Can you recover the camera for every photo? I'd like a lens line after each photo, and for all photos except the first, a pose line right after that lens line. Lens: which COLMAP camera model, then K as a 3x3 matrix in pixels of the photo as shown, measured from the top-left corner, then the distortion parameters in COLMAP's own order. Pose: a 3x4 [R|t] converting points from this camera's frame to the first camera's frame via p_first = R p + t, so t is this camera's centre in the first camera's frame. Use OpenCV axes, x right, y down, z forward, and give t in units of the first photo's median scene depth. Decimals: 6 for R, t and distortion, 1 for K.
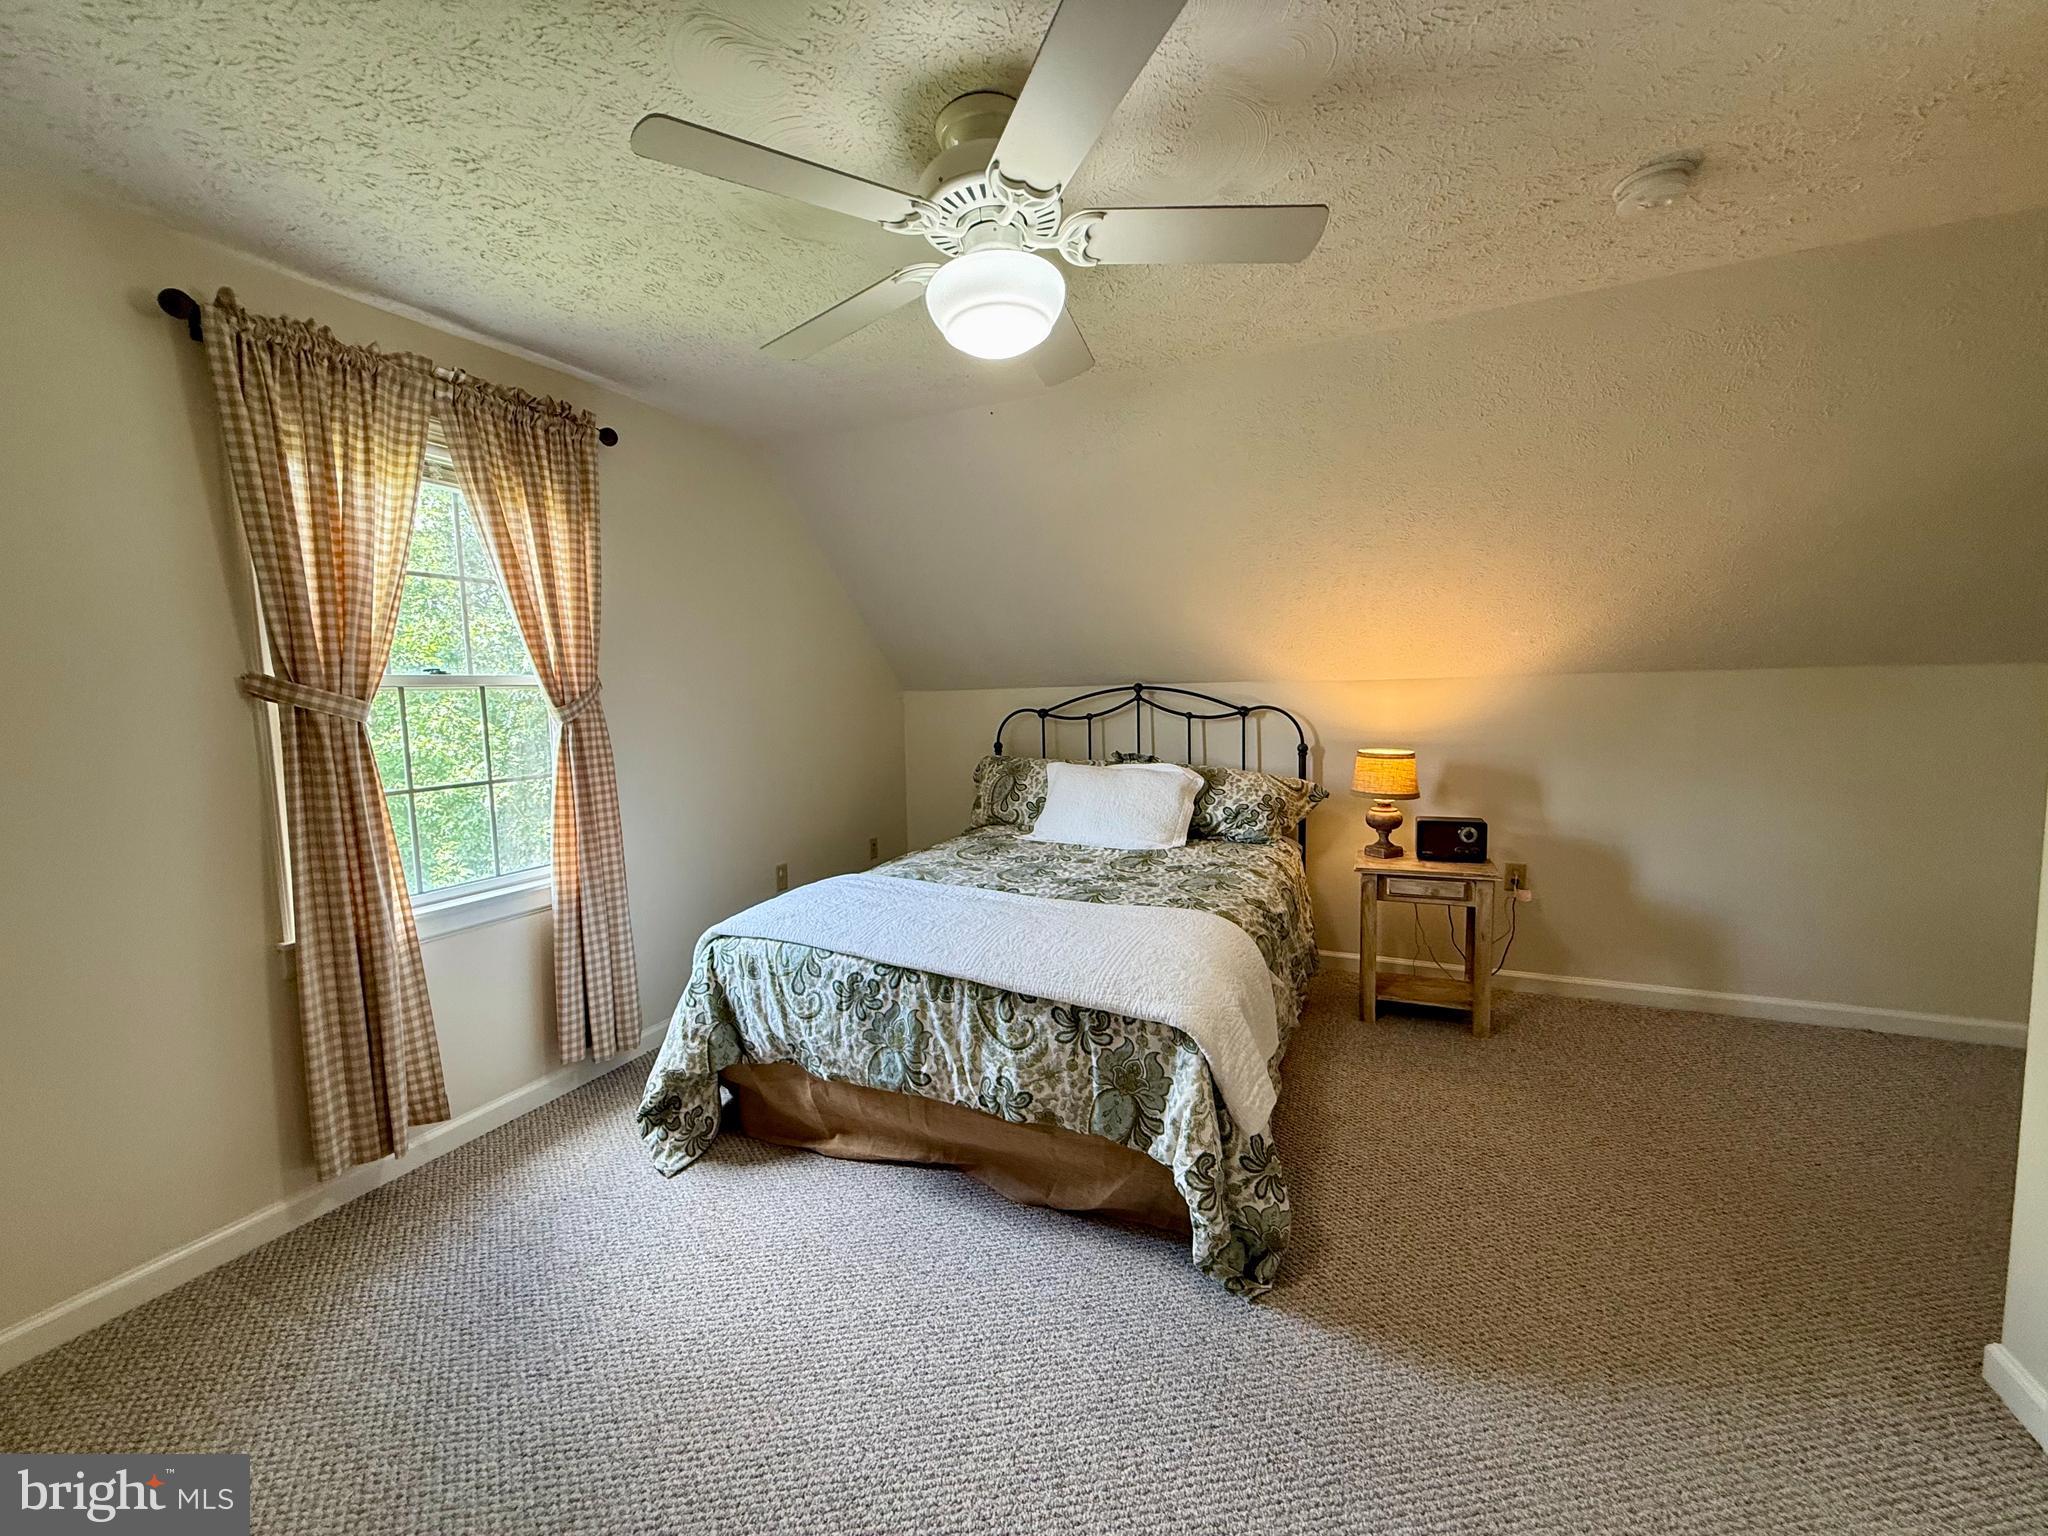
lens RADIAL K [[814.4, 0, 1019.1], [0, 814.4, 769.6], [0, 0, 1]] dist [0.000441, 0.000357]
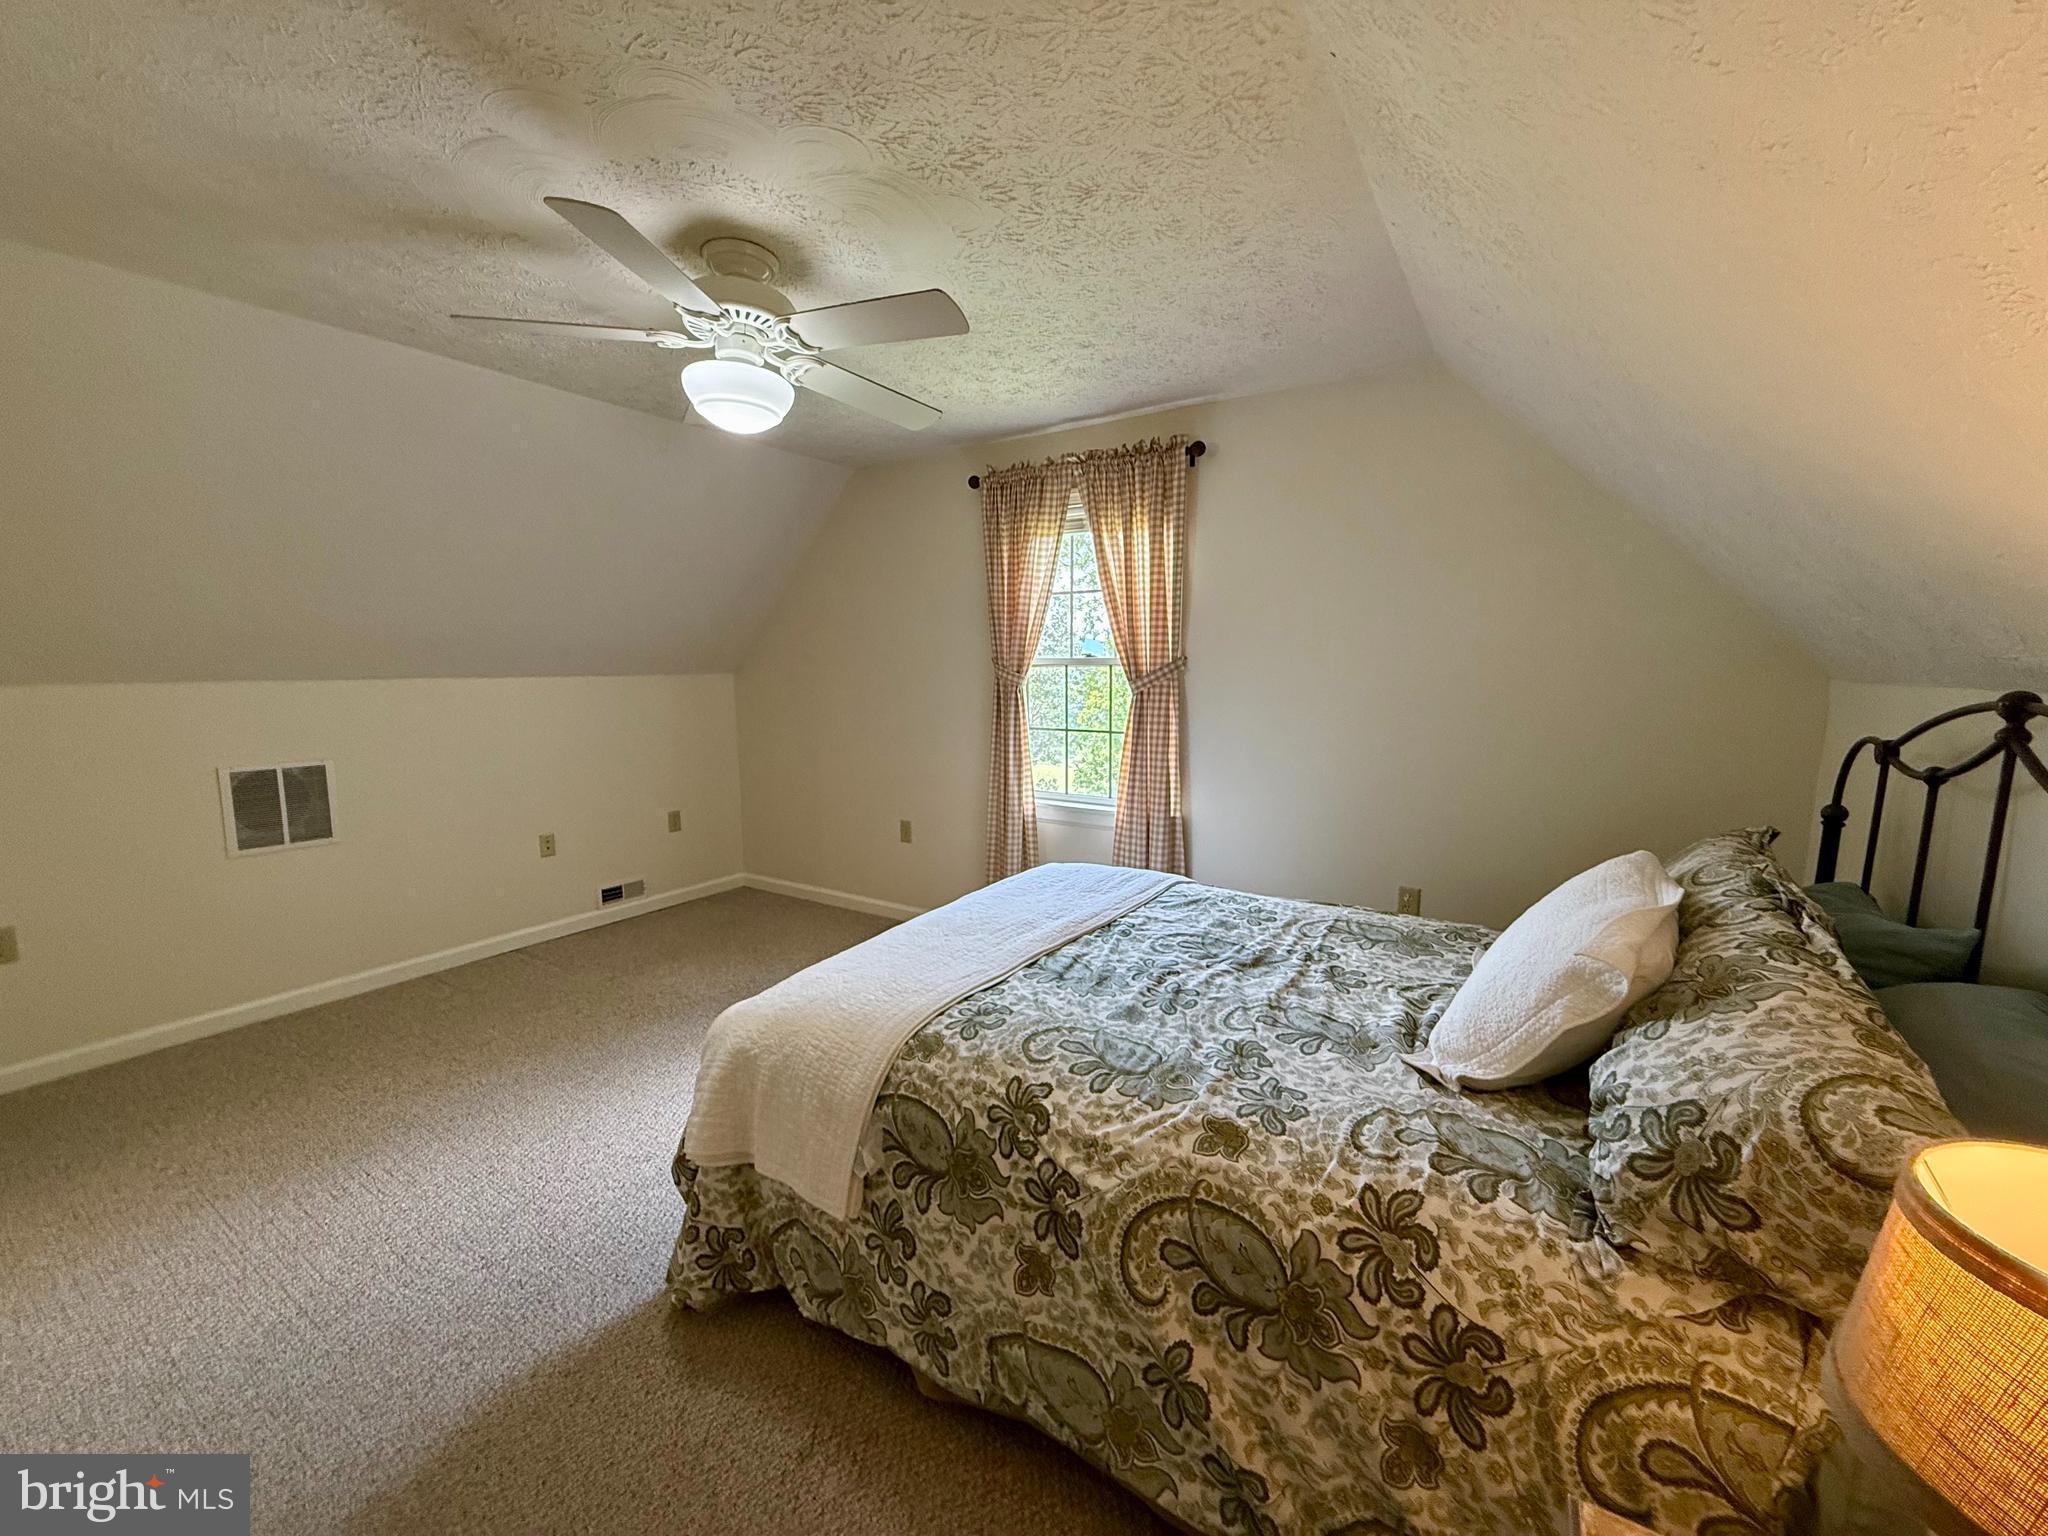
lens RADIAL K [[814.4, 0, 1019.1], [0, 814.4, 769.6], [0, 0, 1]] dist [0.000441, 0.000357]
pose [[-0.137166, 0.156670, -0.978080, 0.909293], [-0.091688, 0.981165, 0.170023, -0.172075], [0.986295, 0.113000, -0.120218, 1.182903]]
